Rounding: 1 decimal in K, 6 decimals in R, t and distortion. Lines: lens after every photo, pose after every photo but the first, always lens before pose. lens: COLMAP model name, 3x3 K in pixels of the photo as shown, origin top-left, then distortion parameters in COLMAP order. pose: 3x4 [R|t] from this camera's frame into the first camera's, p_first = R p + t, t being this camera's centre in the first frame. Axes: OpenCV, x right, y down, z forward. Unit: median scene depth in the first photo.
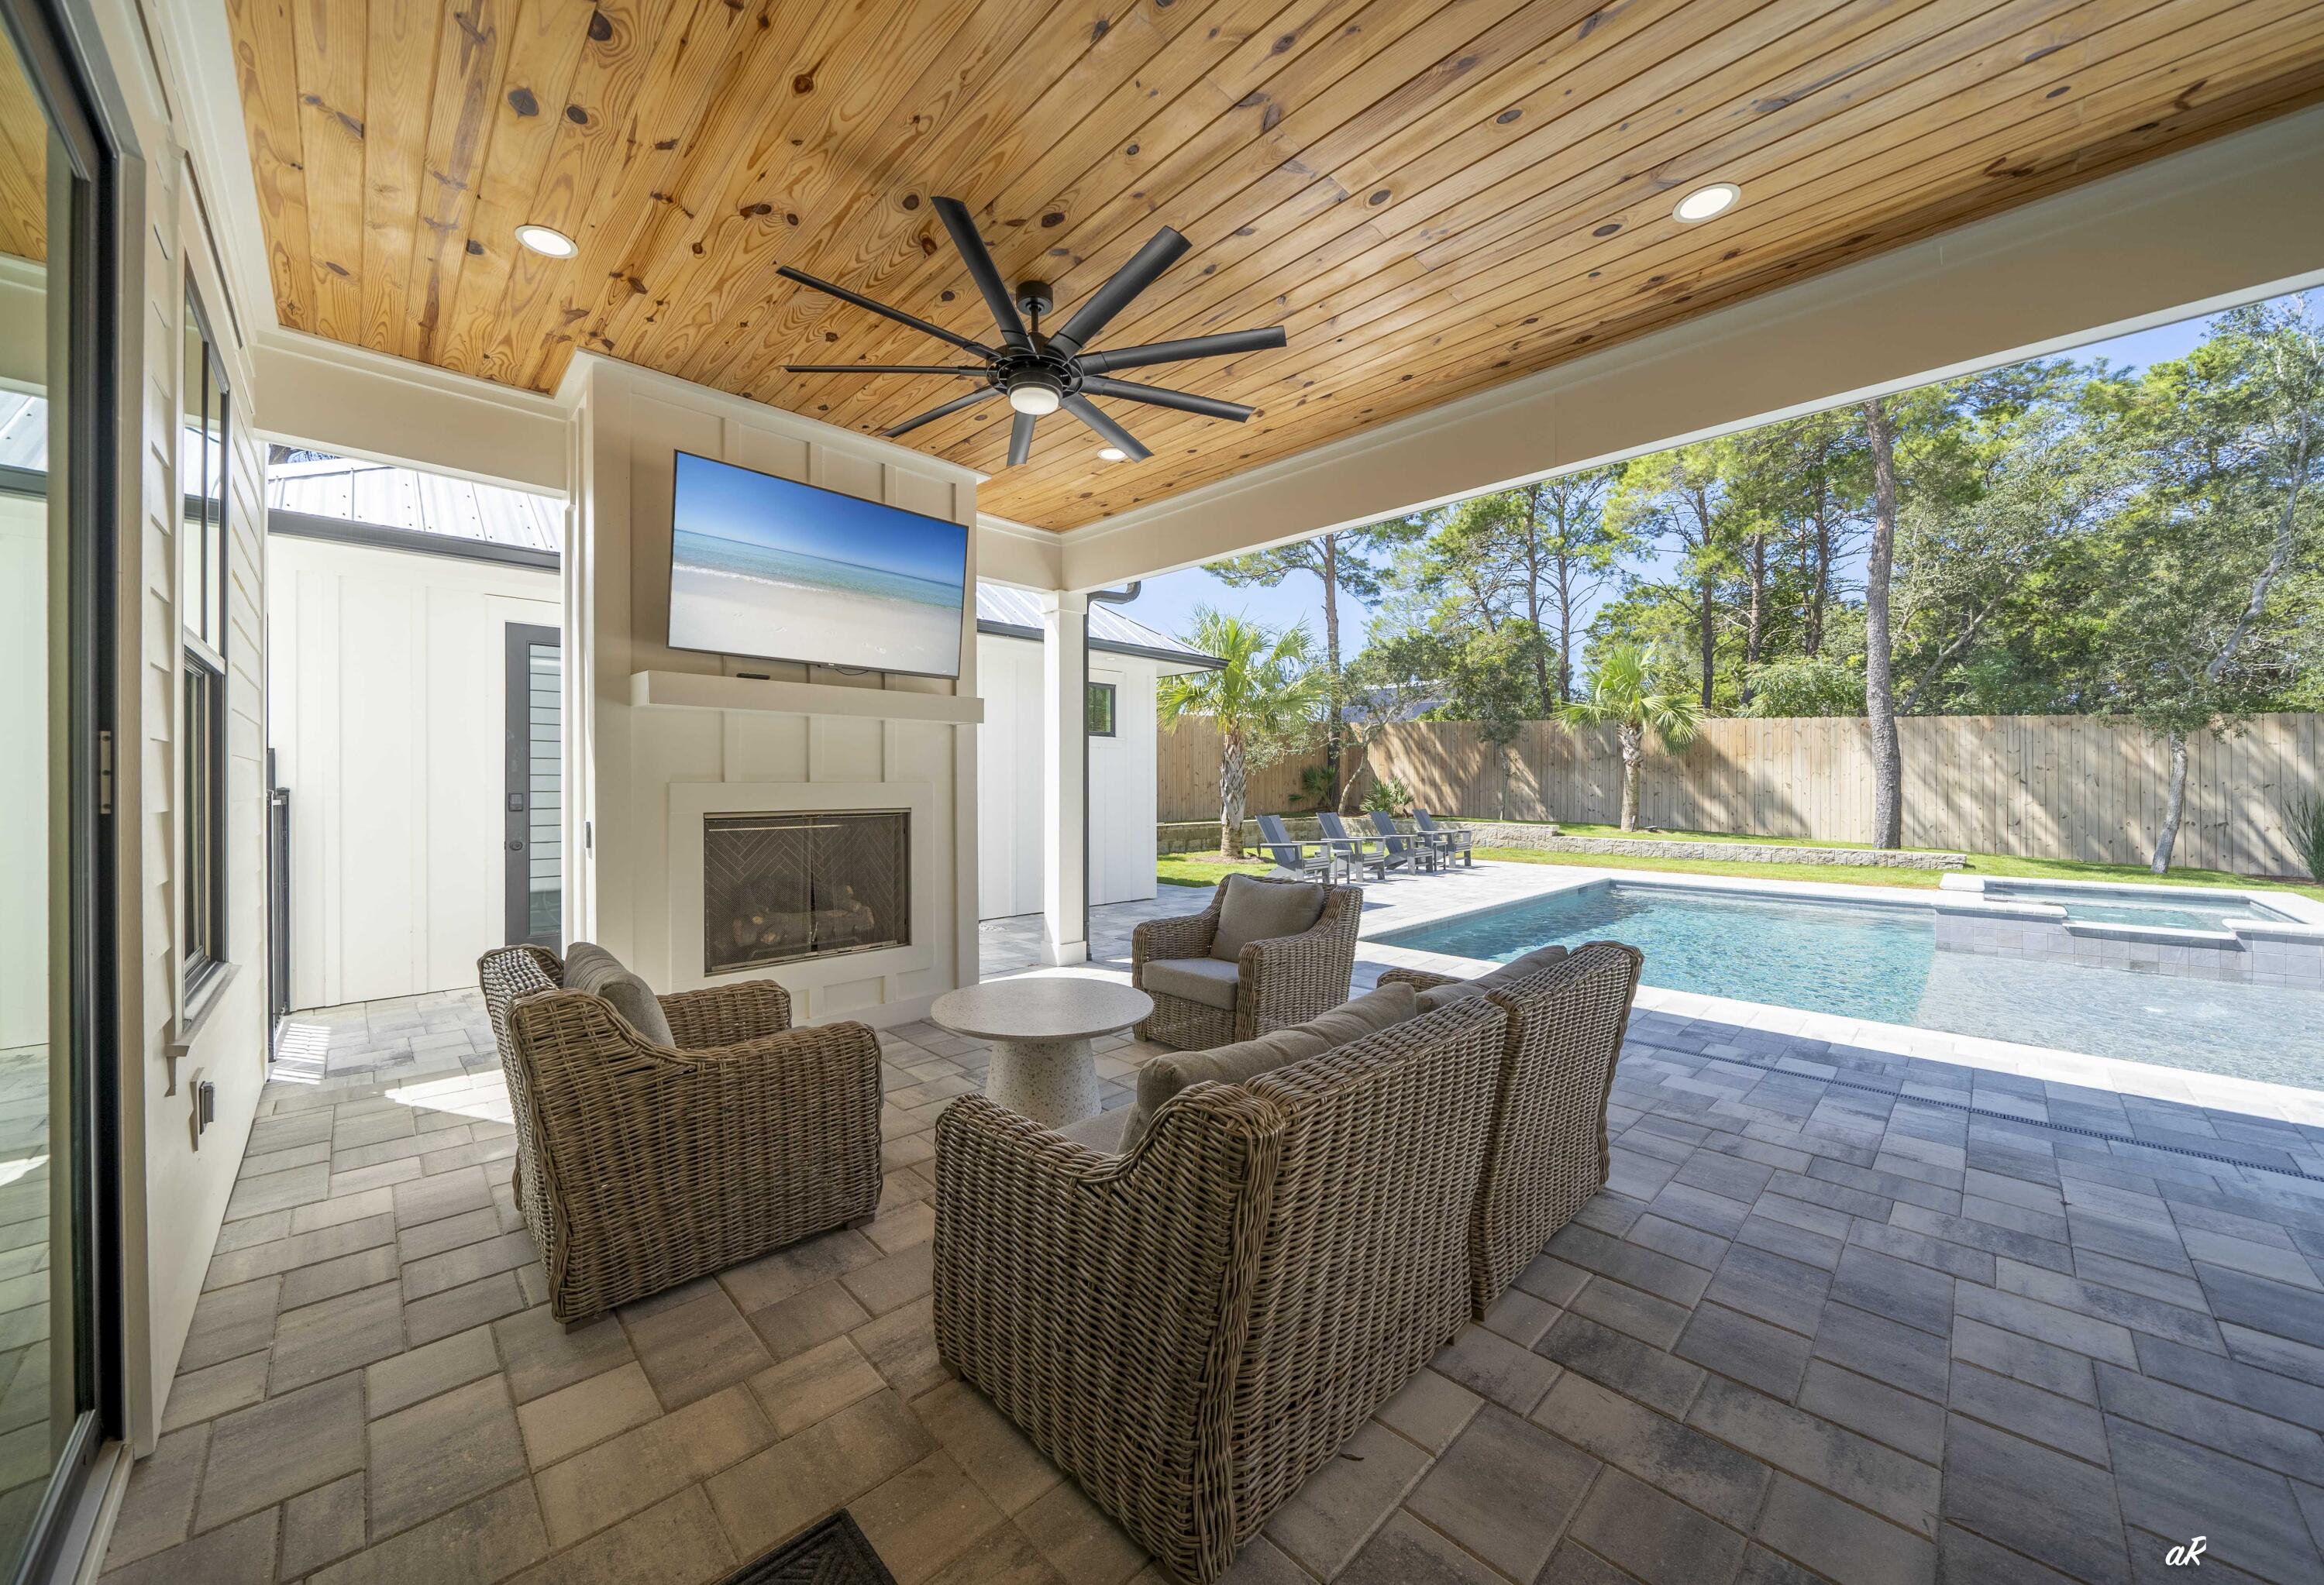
lens RADIAL K [[831.2, 0, 1190.5], [0, 831.2, 789.7], [0, 0, 1]] dist [-0.001093, -0.000095]
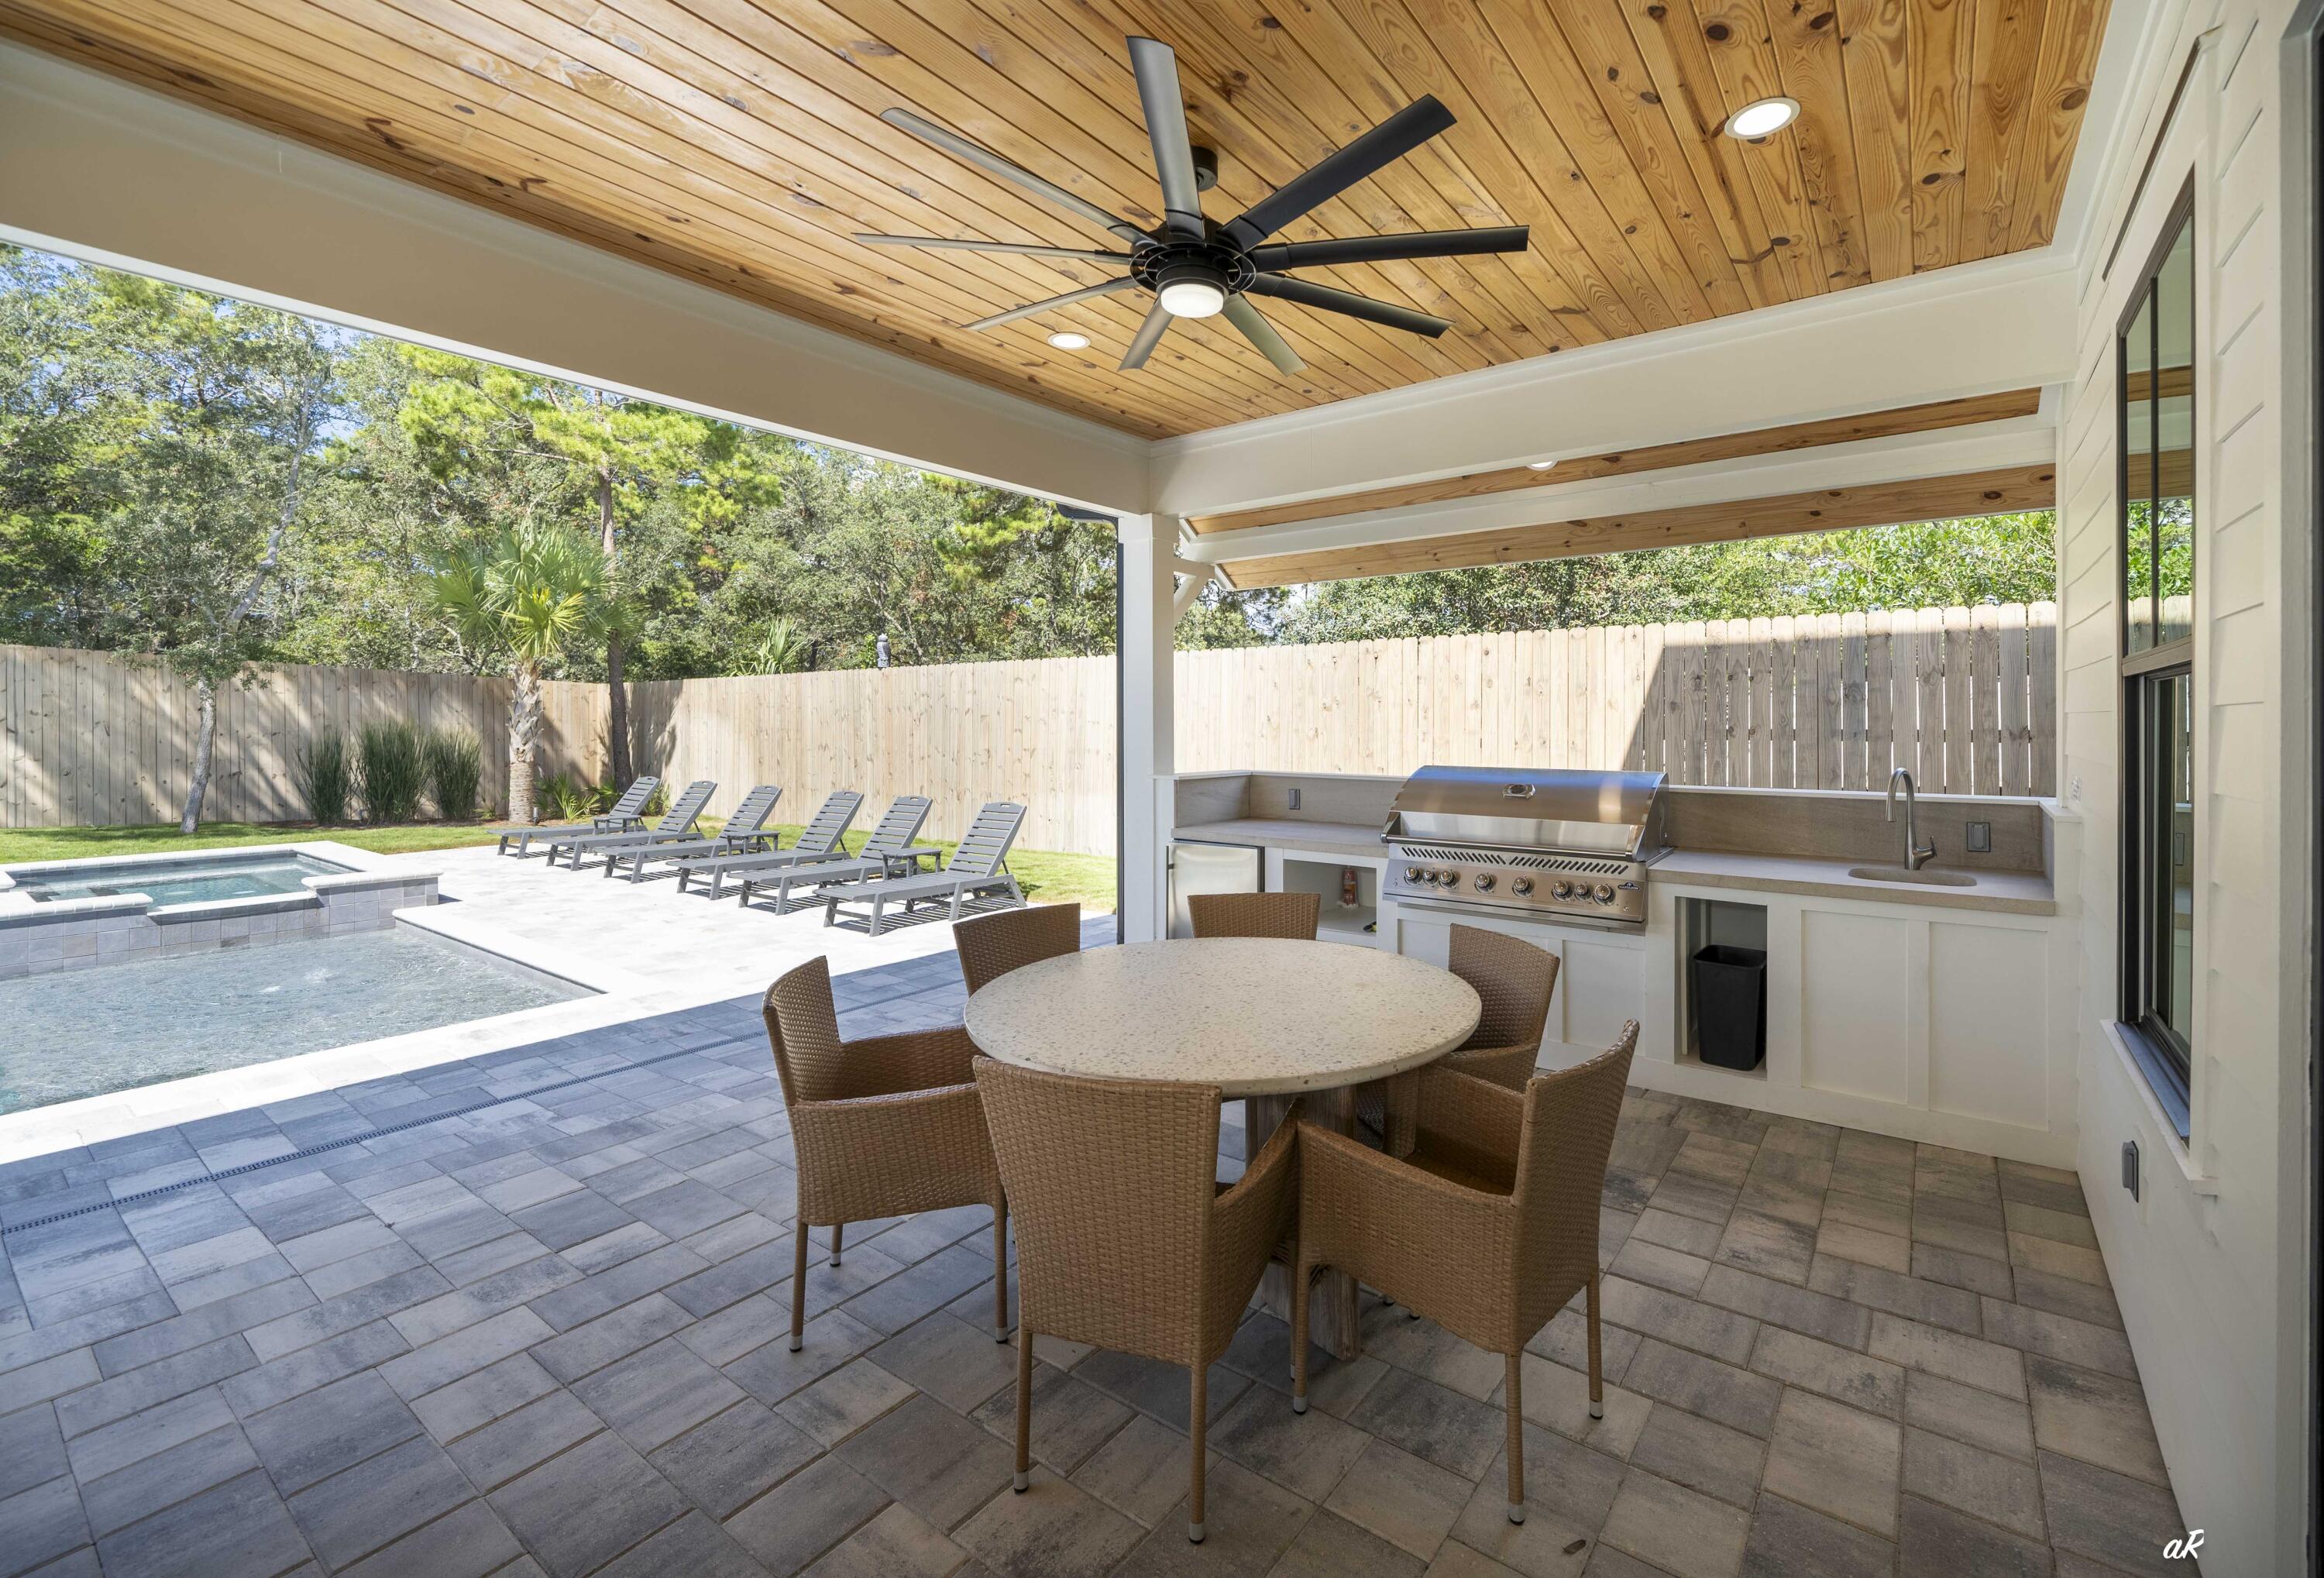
lens RADIAL K [[1003.3, 0, 1162.3], [0, 1003.3, 715.7], [0, 0, 1]] dist [-0.000264, -0.000413]
pose [[-0.119268, -0.001566, 0.992861, -0.090607], [0.005630, 0.999982, 0.002254, -0.039539], [-0.992846, 0.005859, -0.119257, 0.110323]]
